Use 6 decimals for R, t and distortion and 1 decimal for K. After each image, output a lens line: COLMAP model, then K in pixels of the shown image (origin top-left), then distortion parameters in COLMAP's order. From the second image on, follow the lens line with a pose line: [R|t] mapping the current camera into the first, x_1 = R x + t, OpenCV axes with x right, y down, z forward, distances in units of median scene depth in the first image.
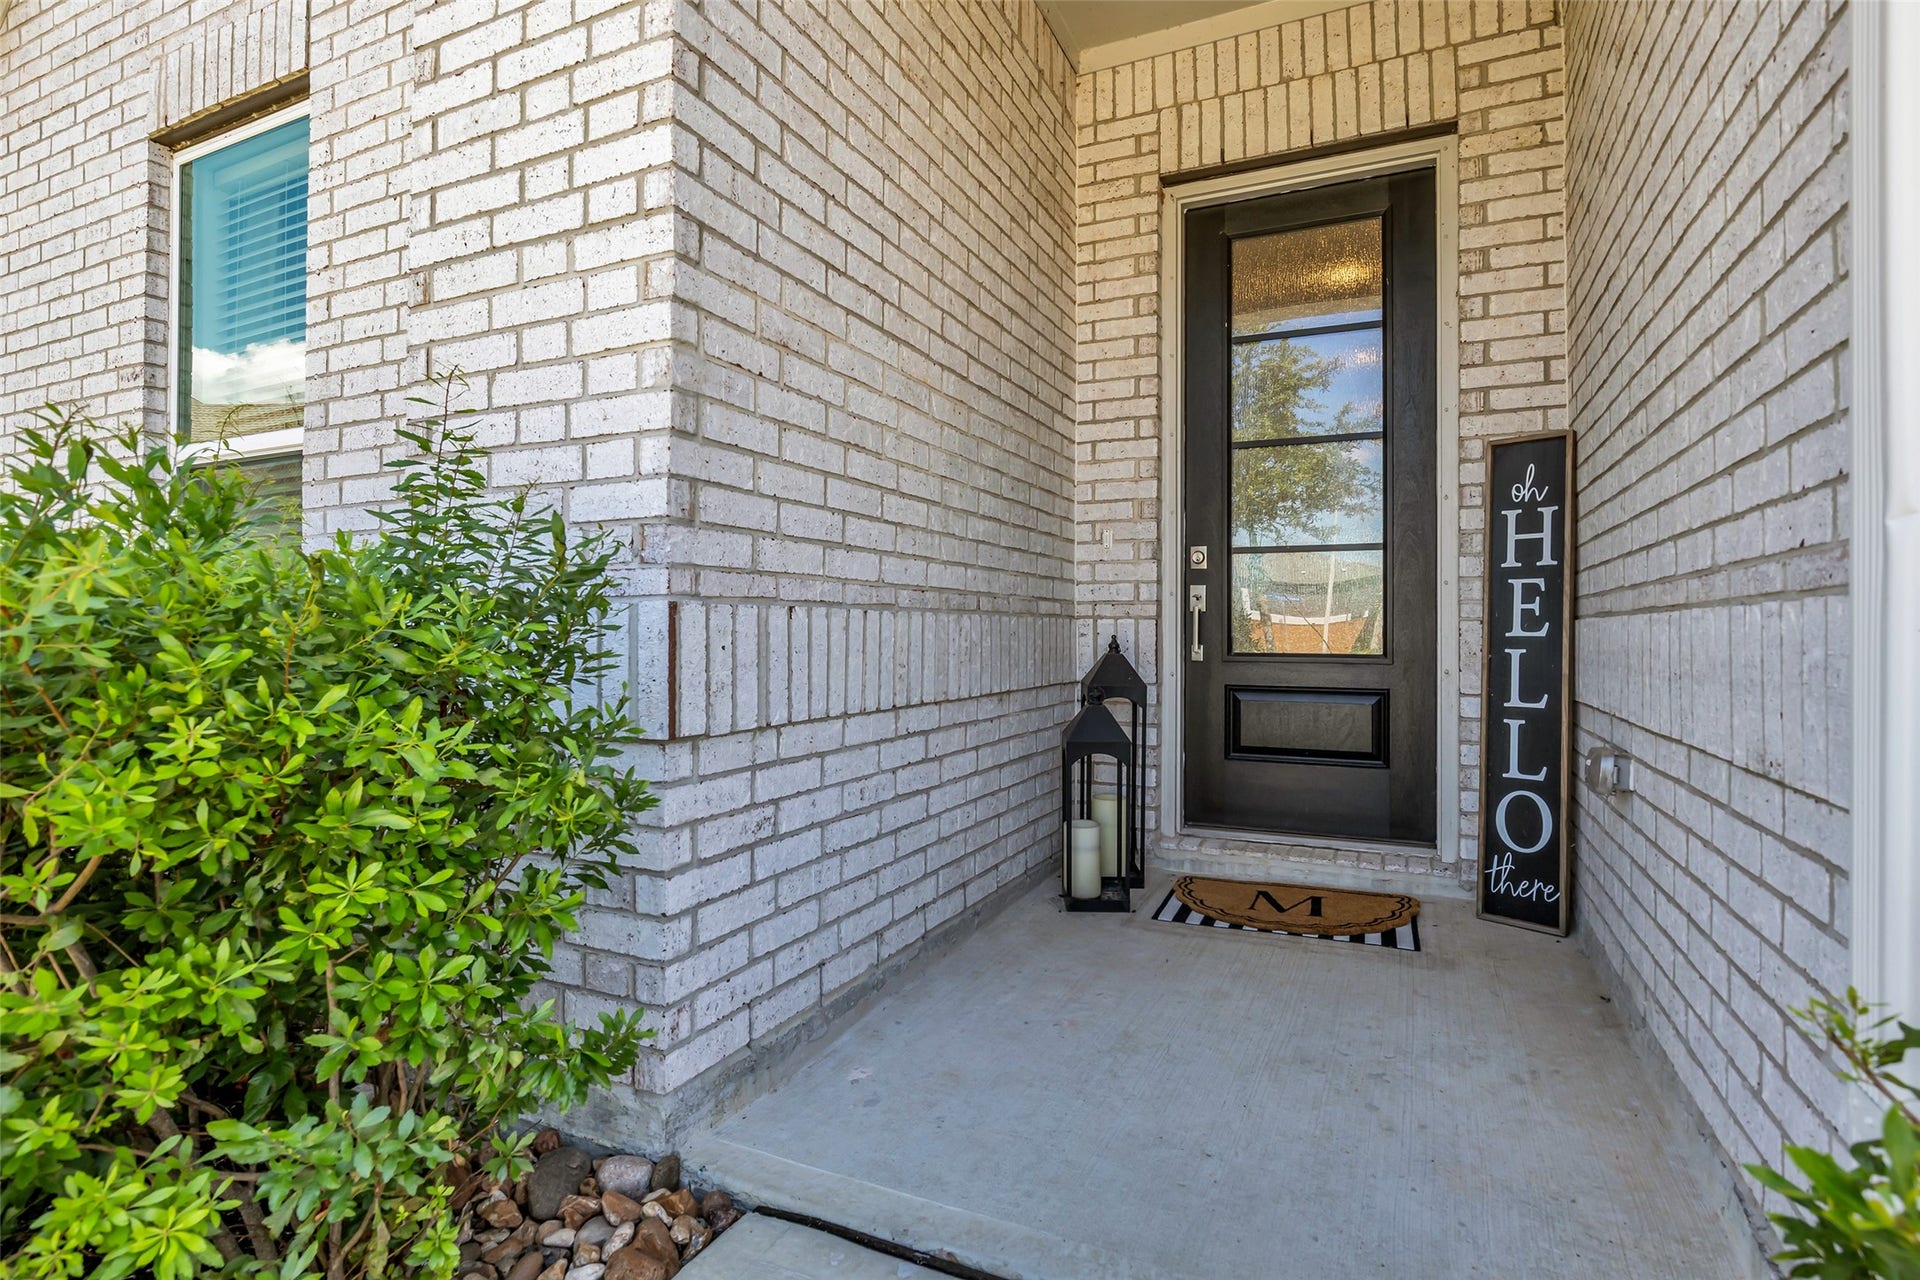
lens RADIAL K [[934.7, 0, 960.0], [0, 934.7, 634.0], [0, 0, 1]] dist [-0.000081, -0.000001]
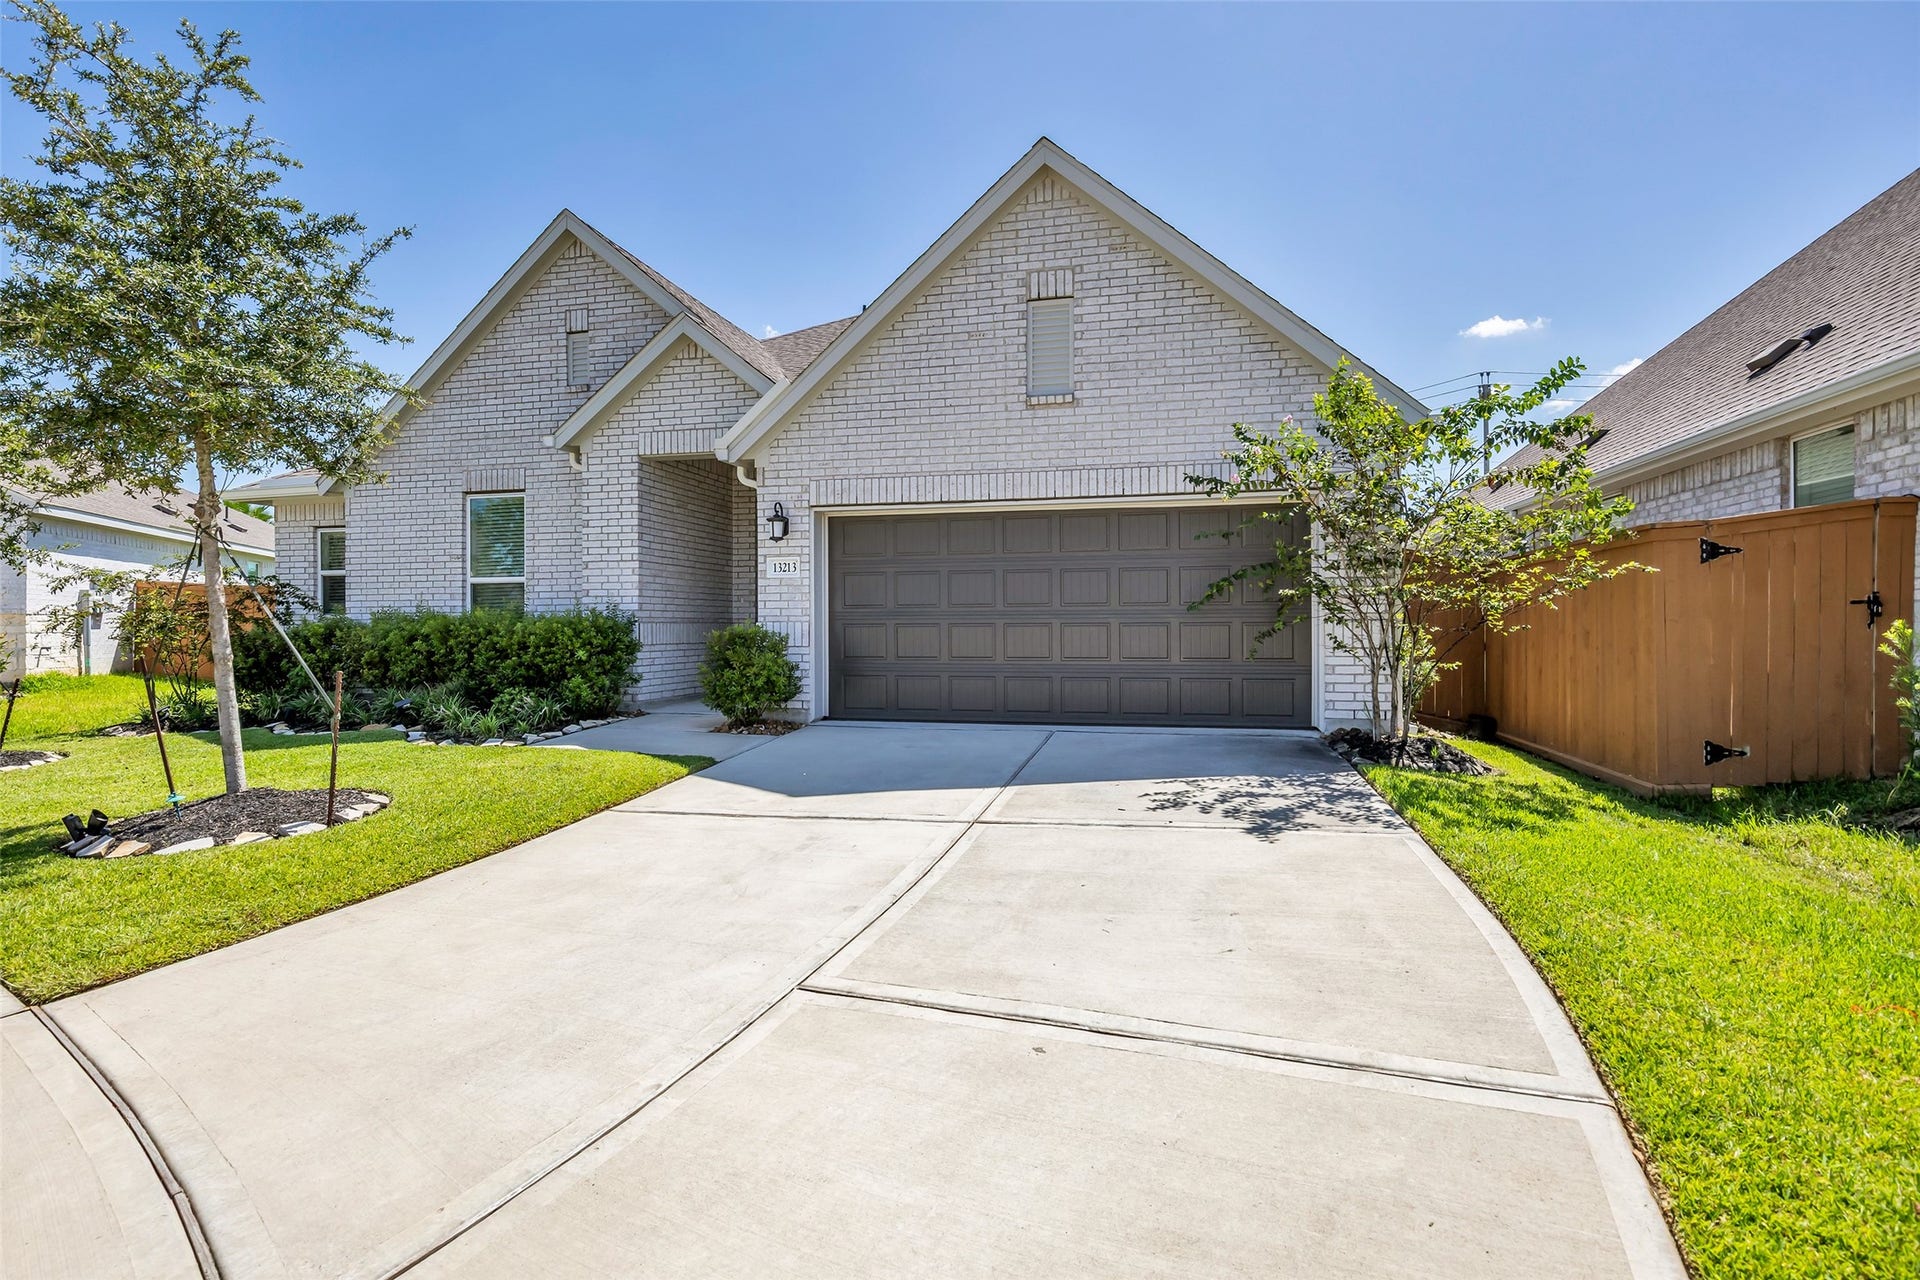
lens RADIAL K [[934.7, 0, 959.2], [0, 934.7, 634.9], [0, 0, 1]] dist [-0.000081, -0.000001]
pose [[0.977506, -0.006065, 0.210821, 0.392204], [0.003212, 0.999899, 0.013876, -0.029907], [-0.210884, -0.012887, 0.977426, -4.654577]]
